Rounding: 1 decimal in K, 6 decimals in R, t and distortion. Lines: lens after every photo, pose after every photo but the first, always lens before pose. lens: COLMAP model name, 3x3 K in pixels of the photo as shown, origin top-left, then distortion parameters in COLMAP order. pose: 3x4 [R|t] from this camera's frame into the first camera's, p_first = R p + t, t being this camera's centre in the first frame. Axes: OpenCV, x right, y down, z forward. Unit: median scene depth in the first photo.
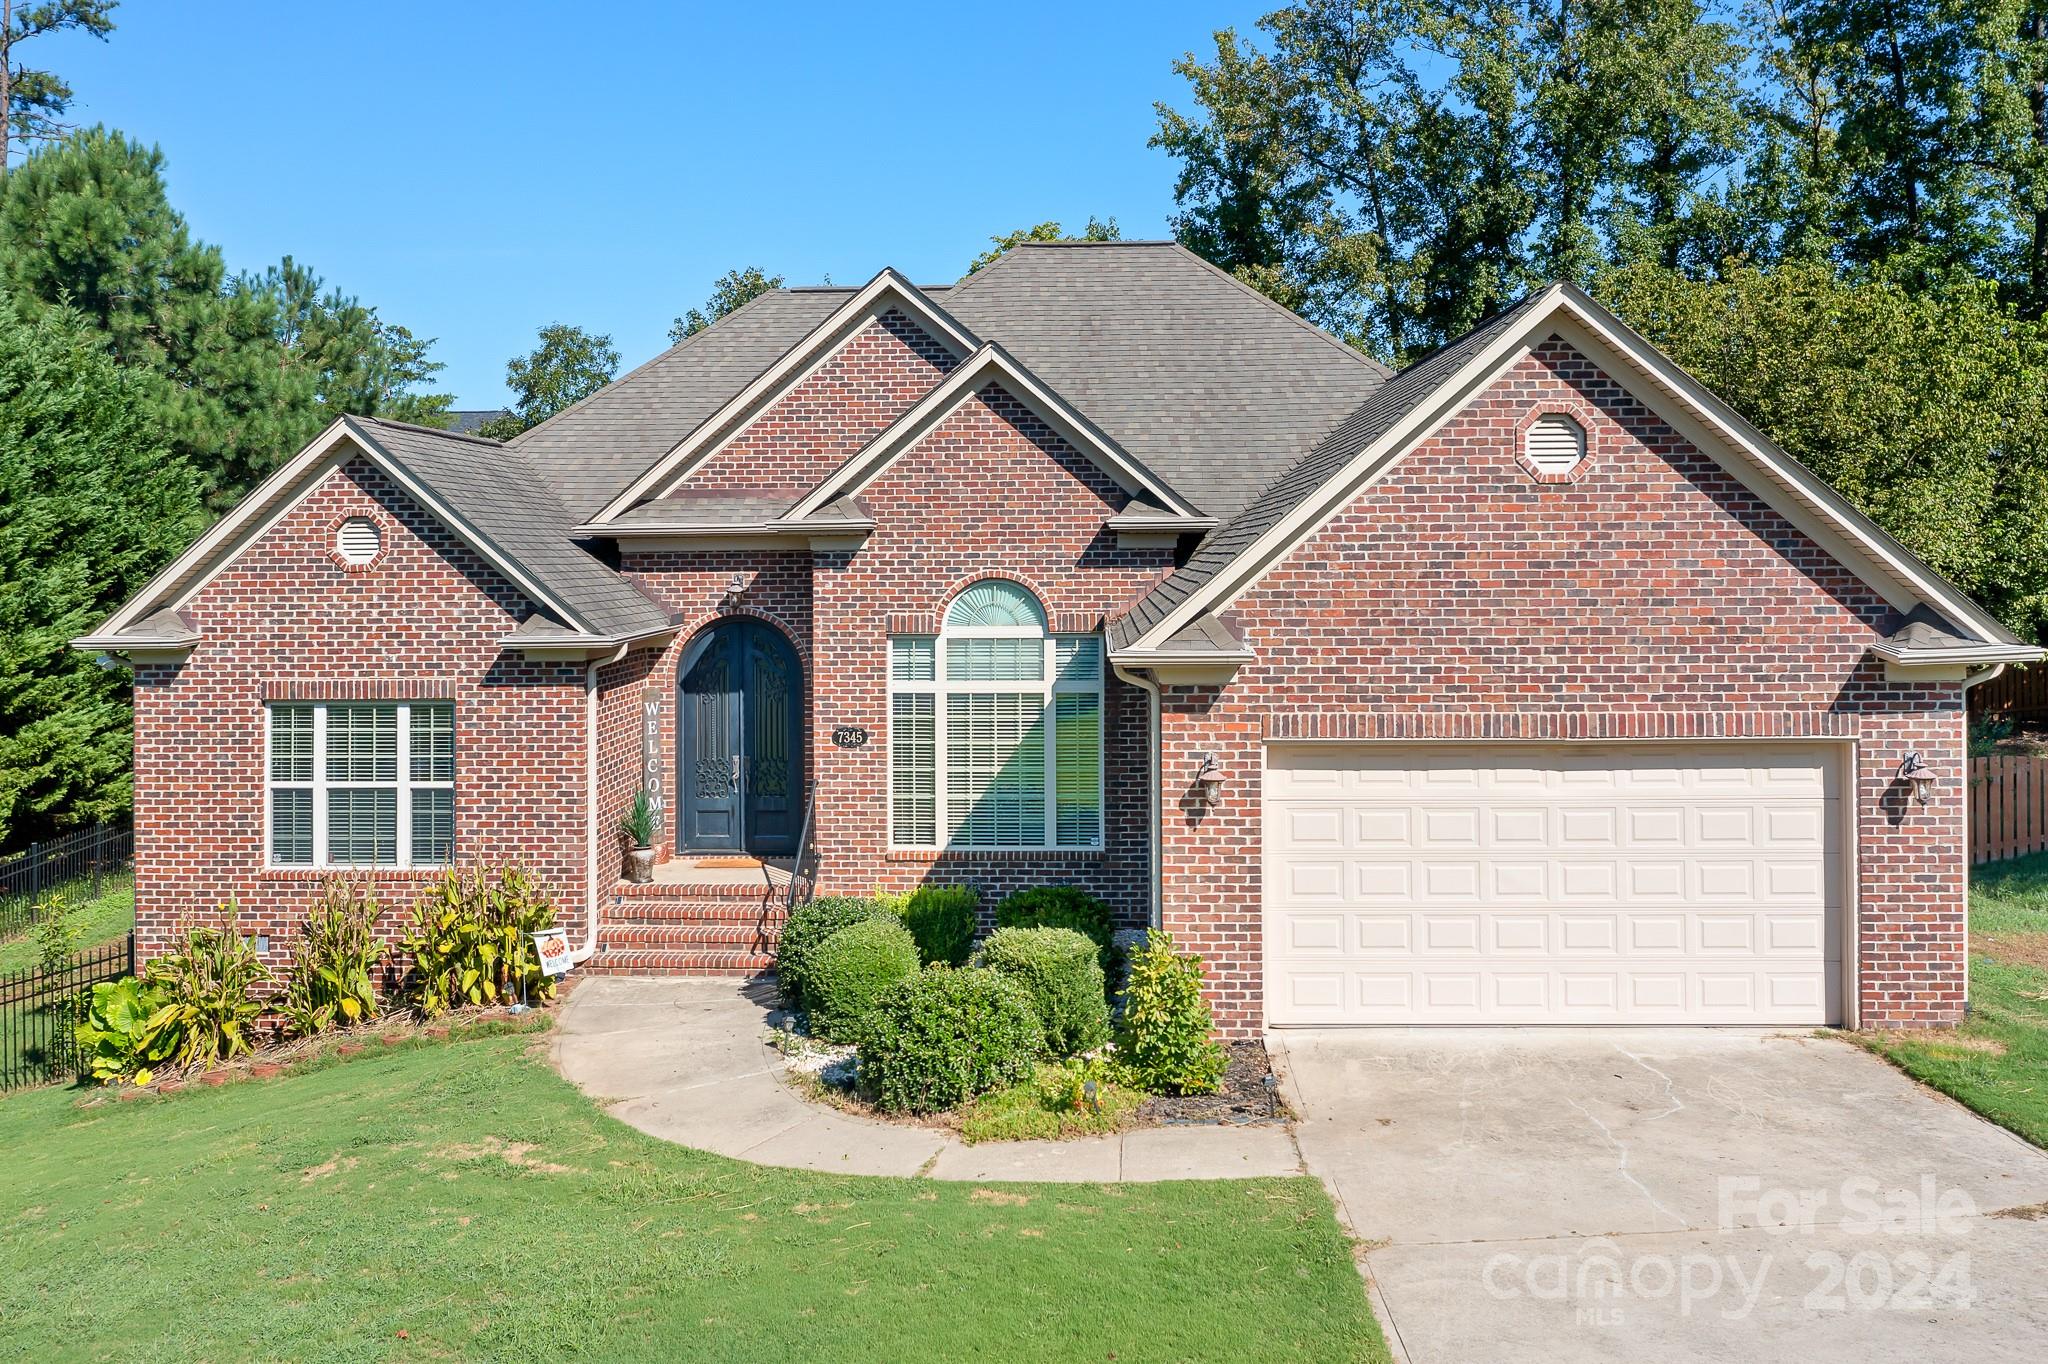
lens RADIAL K [[1755.8, 0, 1017.0], [0, 1755.8, 523.0], [0, 0, 1]] dist [0.013150, -0.005820]
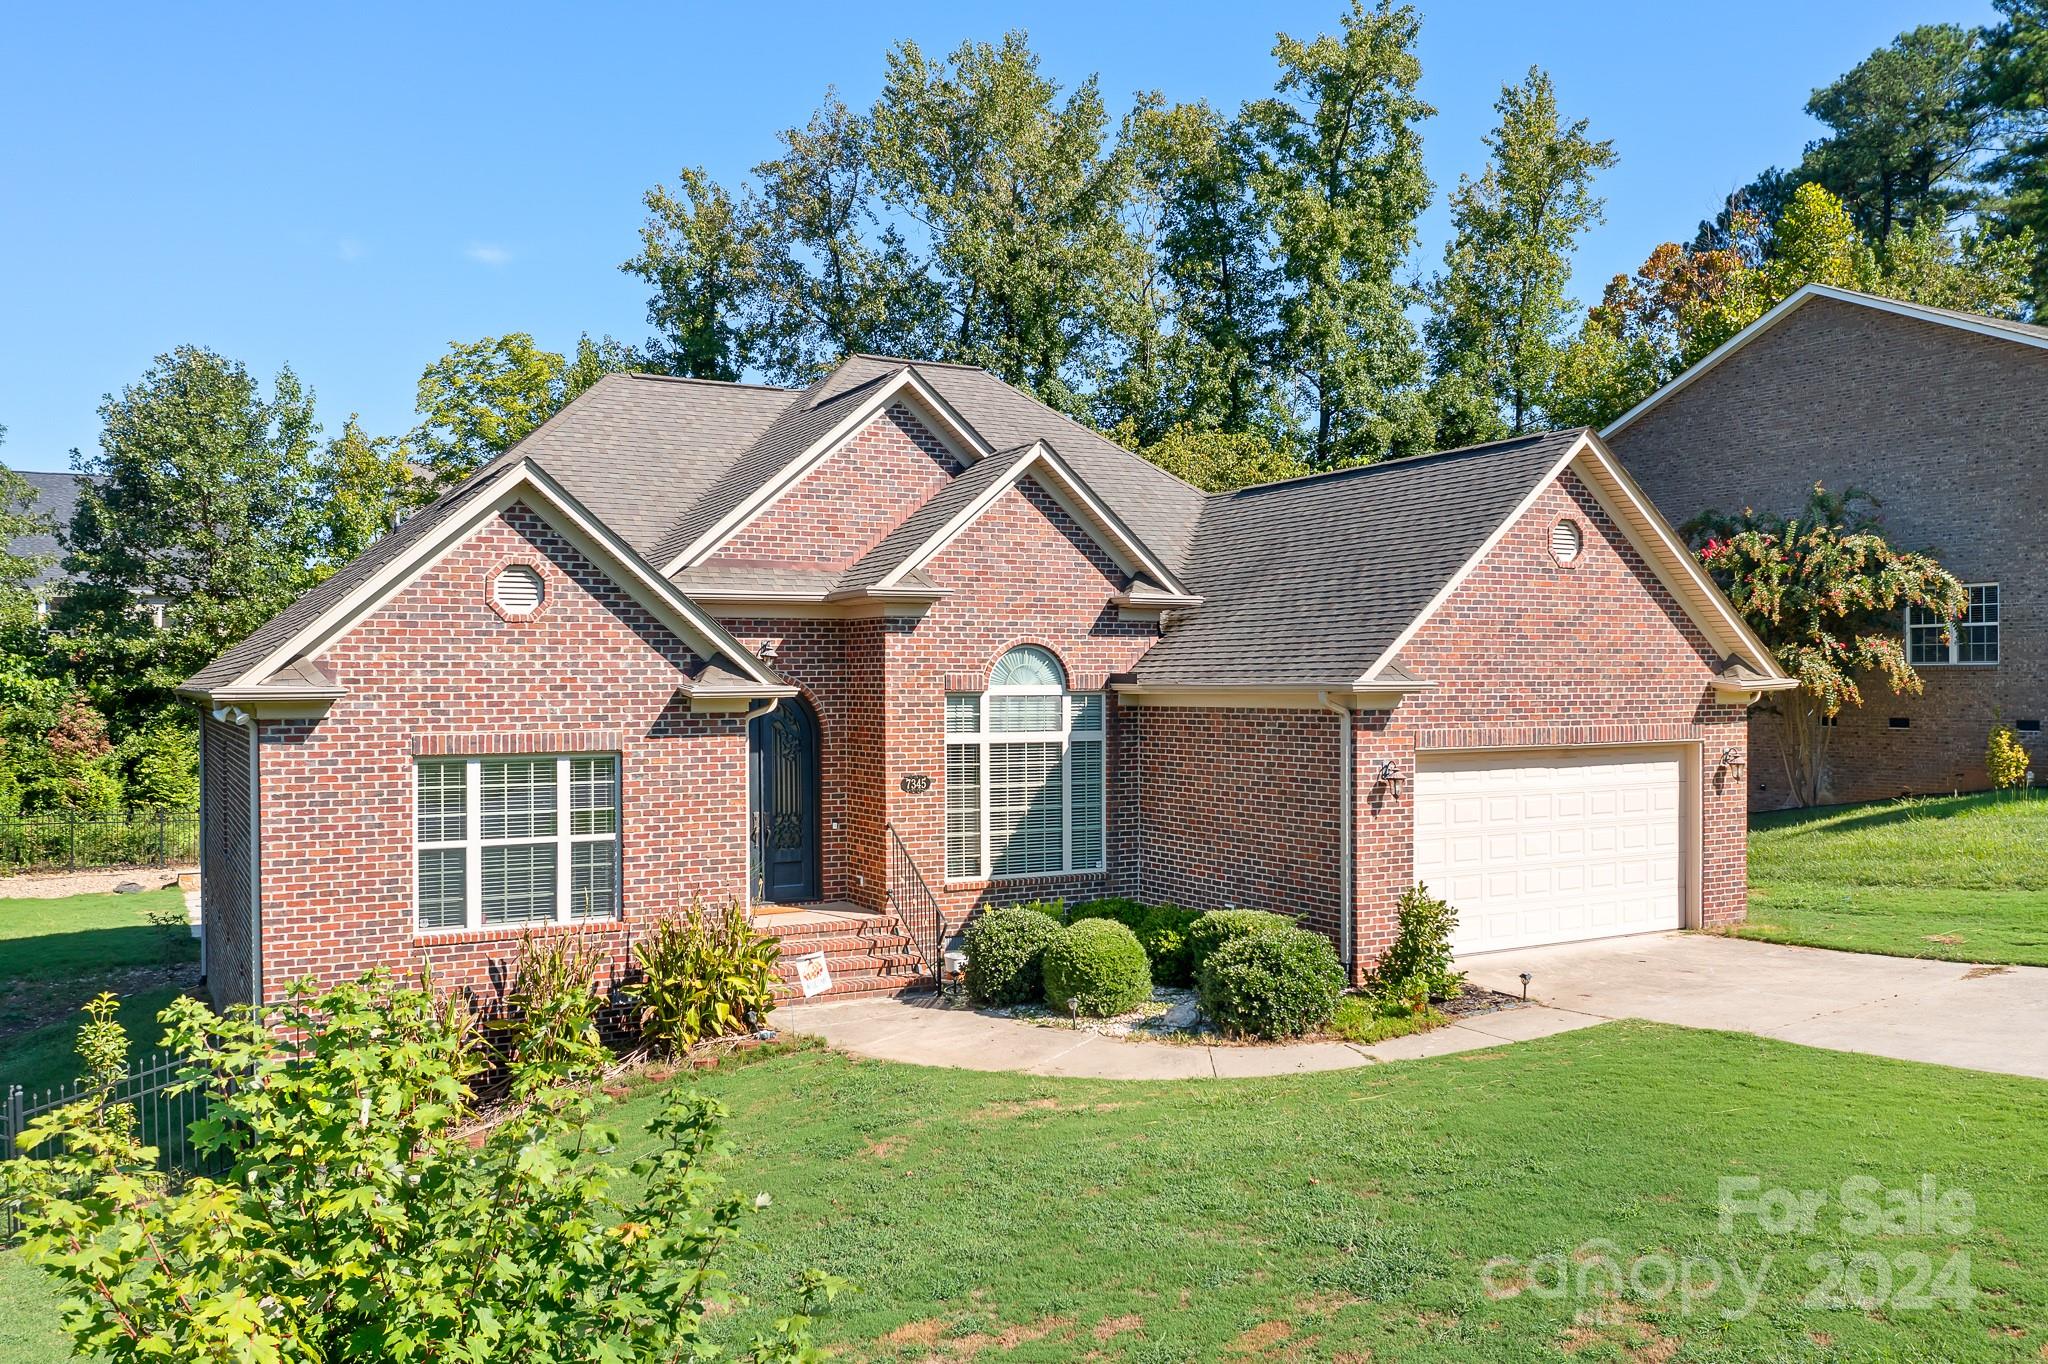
lens RADIAL K [[1755.8, 0, 1016.6], [0, 1755.8, 684.1], [0, 0, 1]] dist [0.013150, -0.005820]
pose [[0.829051, 0.005751, 0.559144, -0.687175], [-0.008333, 0.999963, 0.002070, 0.057505], [-0.559111, -0.006376, 0.829068, 0.040743]]
